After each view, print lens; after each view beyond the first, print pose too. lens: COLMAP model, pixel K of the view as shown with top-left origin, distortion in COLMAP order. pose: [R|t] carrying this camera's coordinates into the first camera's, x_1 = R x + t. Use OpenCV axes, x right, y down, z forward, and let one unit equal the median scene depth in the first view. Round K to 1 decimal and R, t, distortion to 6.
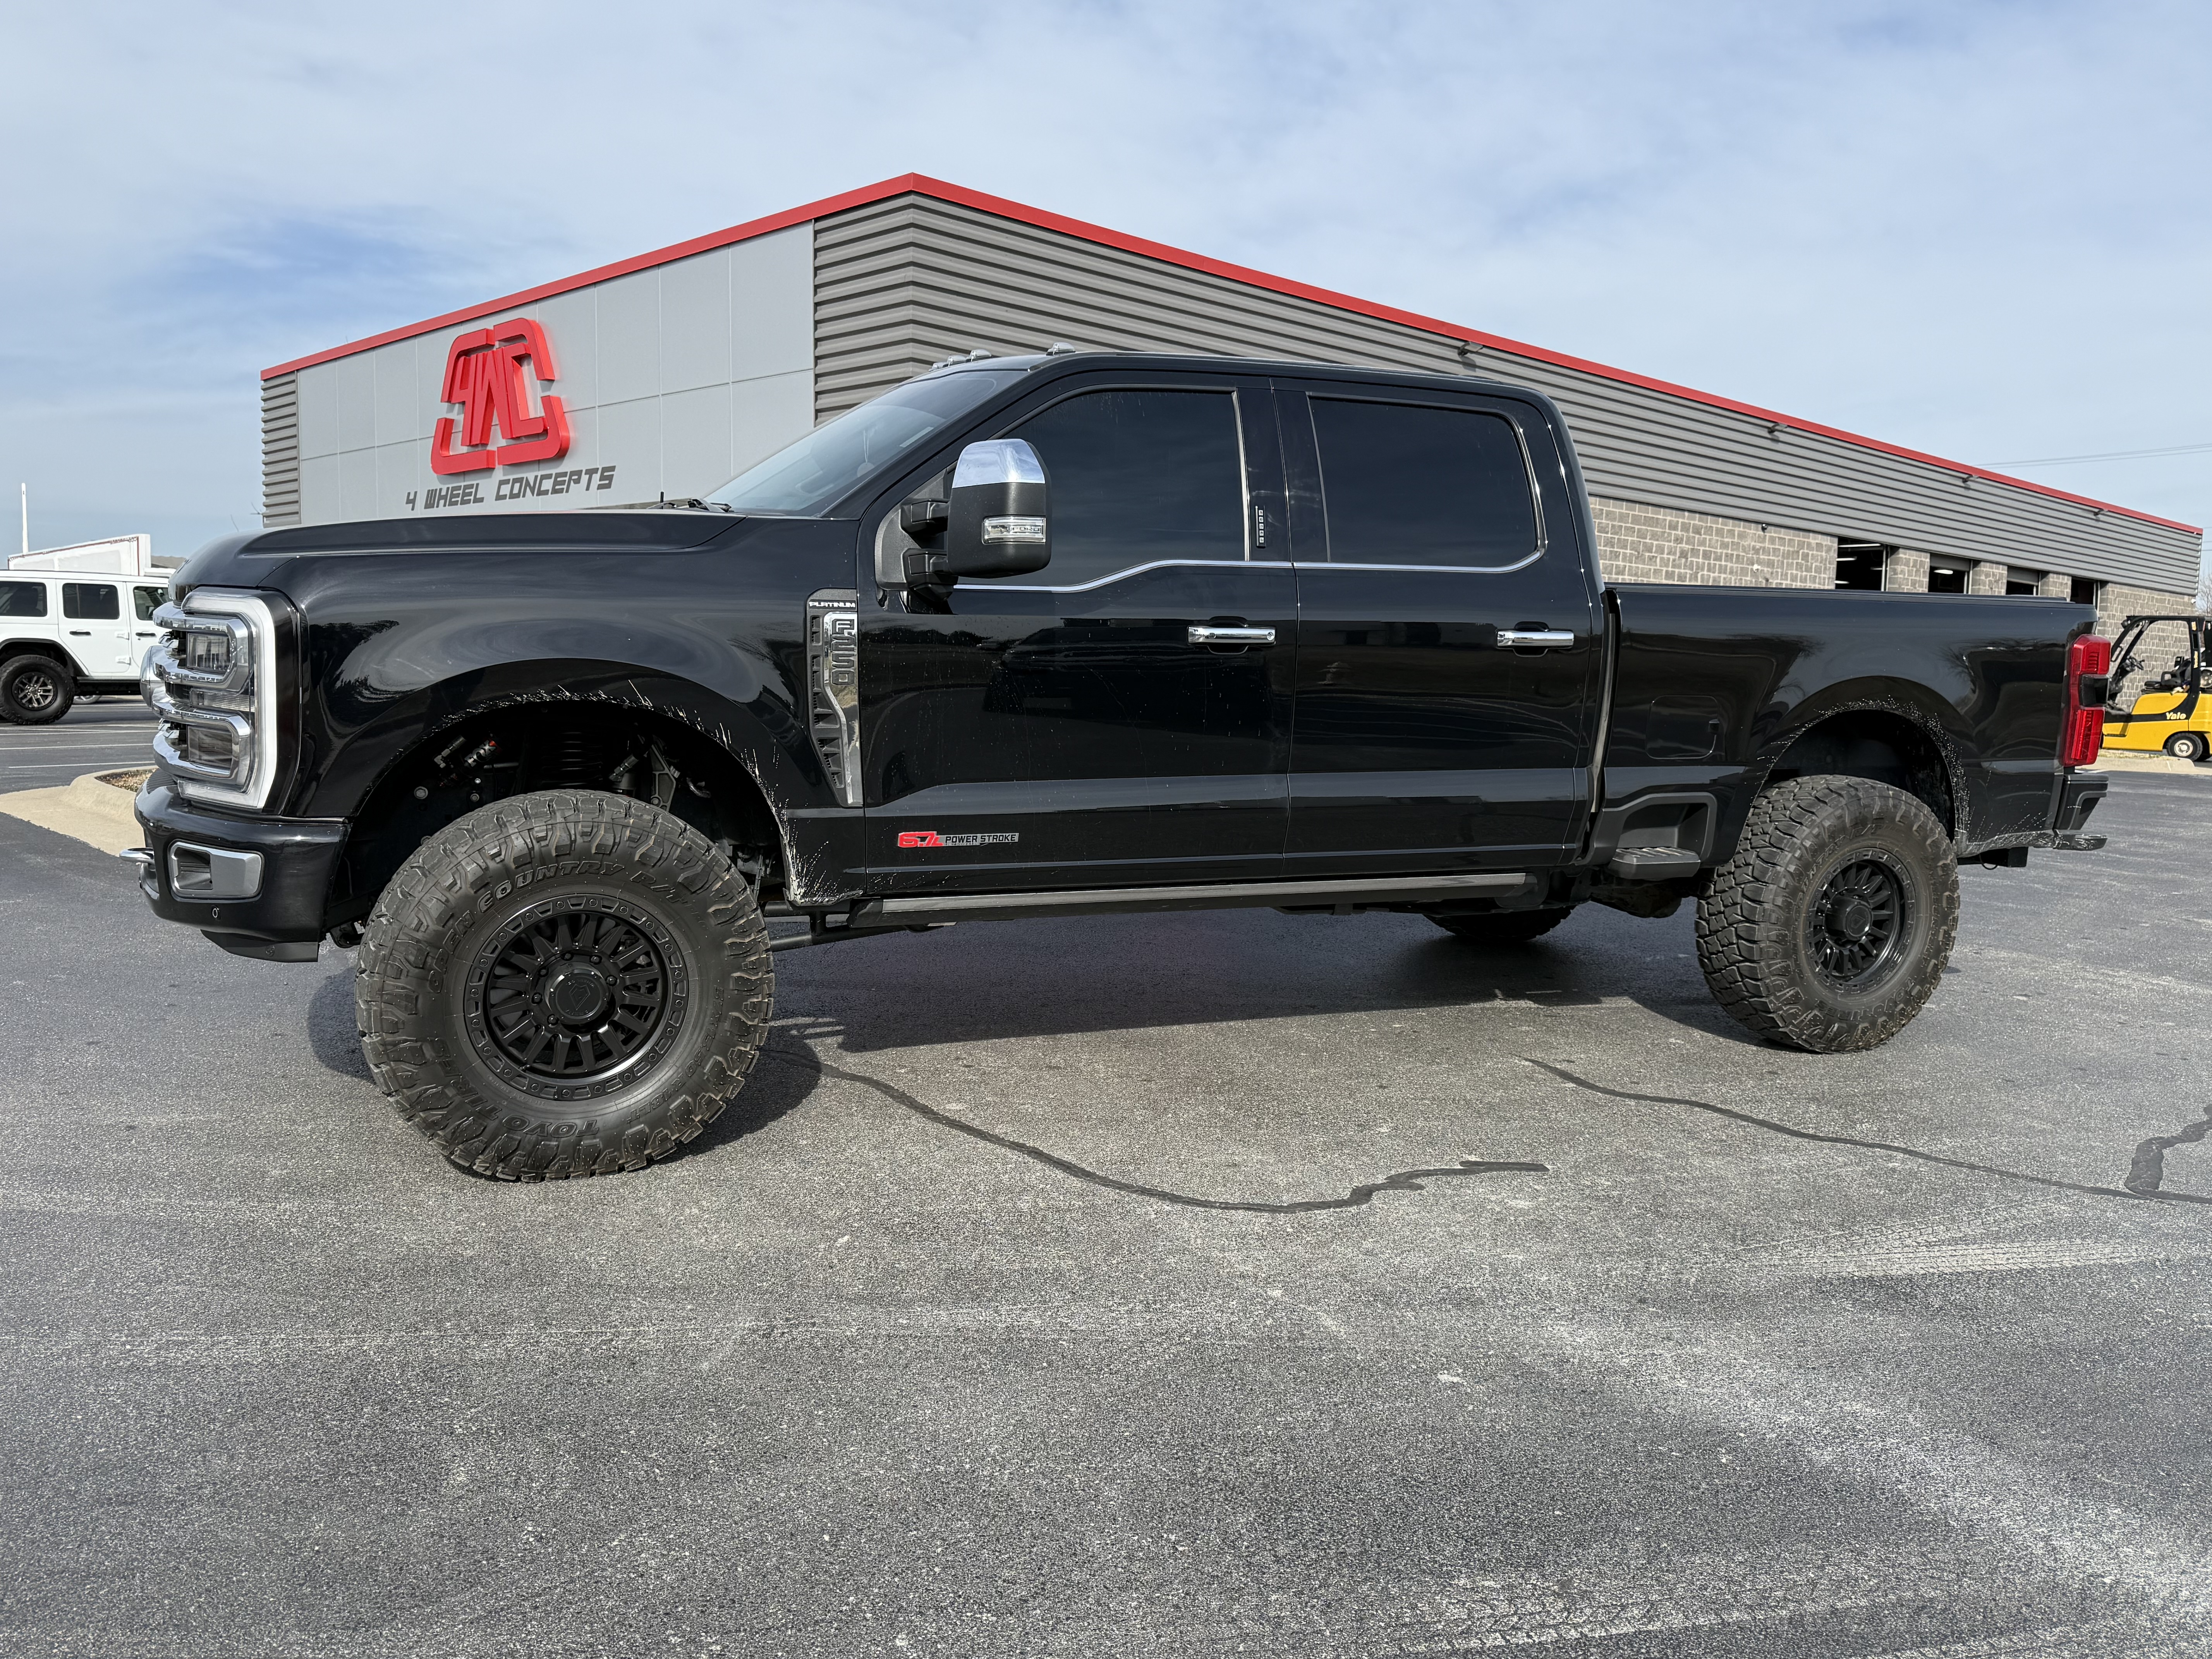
lens RADIAL K [[1695.1, 0, 1106.0], [0, 1695.1, 829.5], [0, 0, 1]] dist [0.016208, -0.006943]
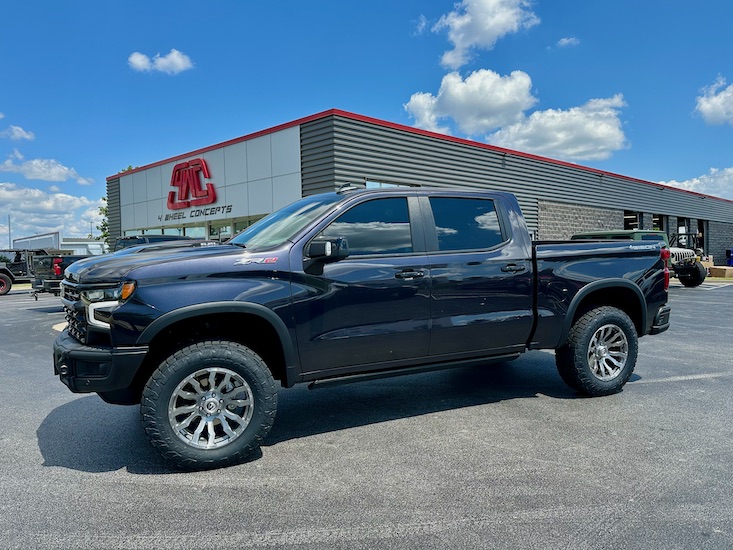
lens RADIAL K [[558.7, 0, 366.5], [0, 558.7, 275.0], [0, 0, 1]] dist [0.057400, -0.073998]
pose [[0.999148, -0.041269, -0.000514, -0.061663], [0.041137, 0.996811, -0.068383, -0.011287], [0.003335, 0.068304, 0.997659, 0.002138]]
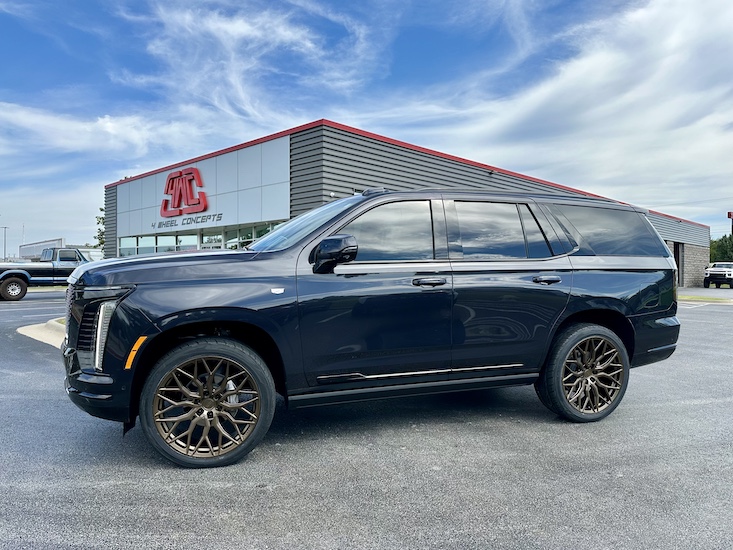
lens RADIAL K [[527.7, 0, 366.5], [0, 527.7, 275.0], [0, 0, 1]] dist [0.027550, -0.024796]
pose [[0.999797, -0.015697, 0.012669, -0.048028], [0.016818, 0.995444, -0.093849, -0.009101], [-0.011139, 0.094043, 0.995506, 0.058353]]
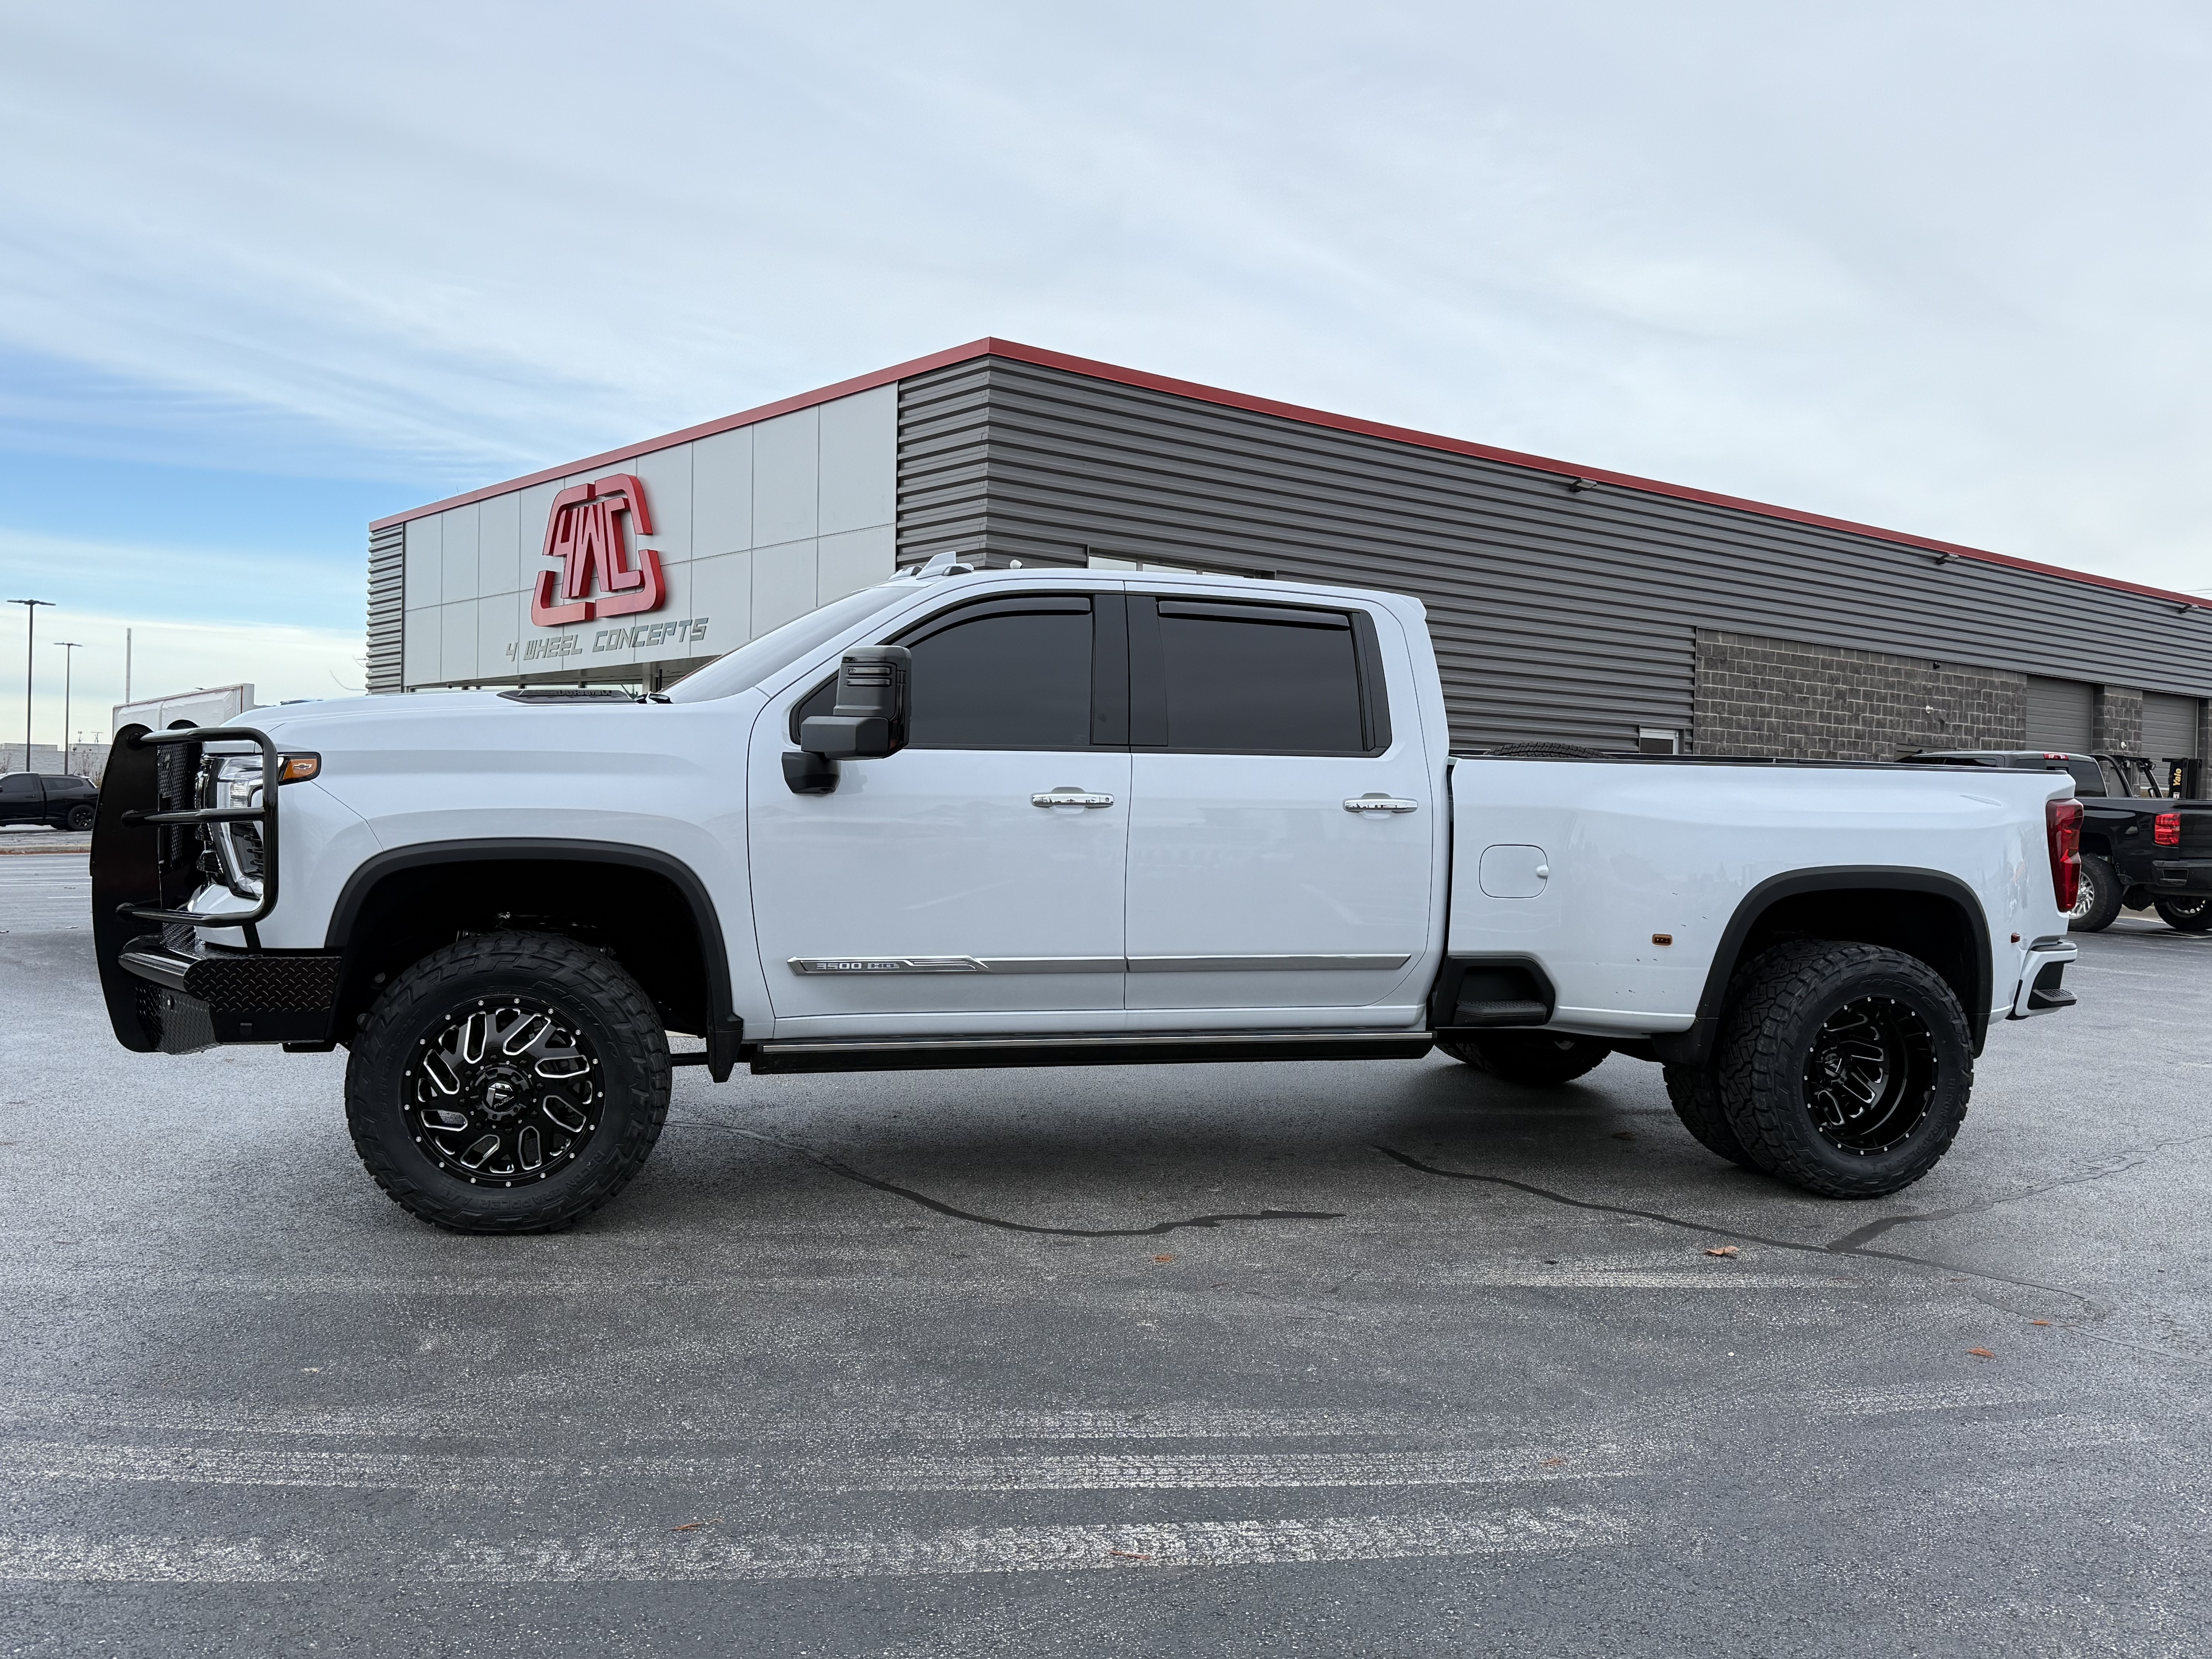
lens RADIAL K [[1877.7, 0, 1099.4], [0, 1877.7, 822.3], [0, 0, 1]] dist [0.116554, -0.220439]
pose [[0.995909, -0.001066, -0.090354, 0.050477], [-0.007411, 0.995598, -0.093430, 0.010759], [0.090056, 0.093718, 0.991518, -0.090507]]
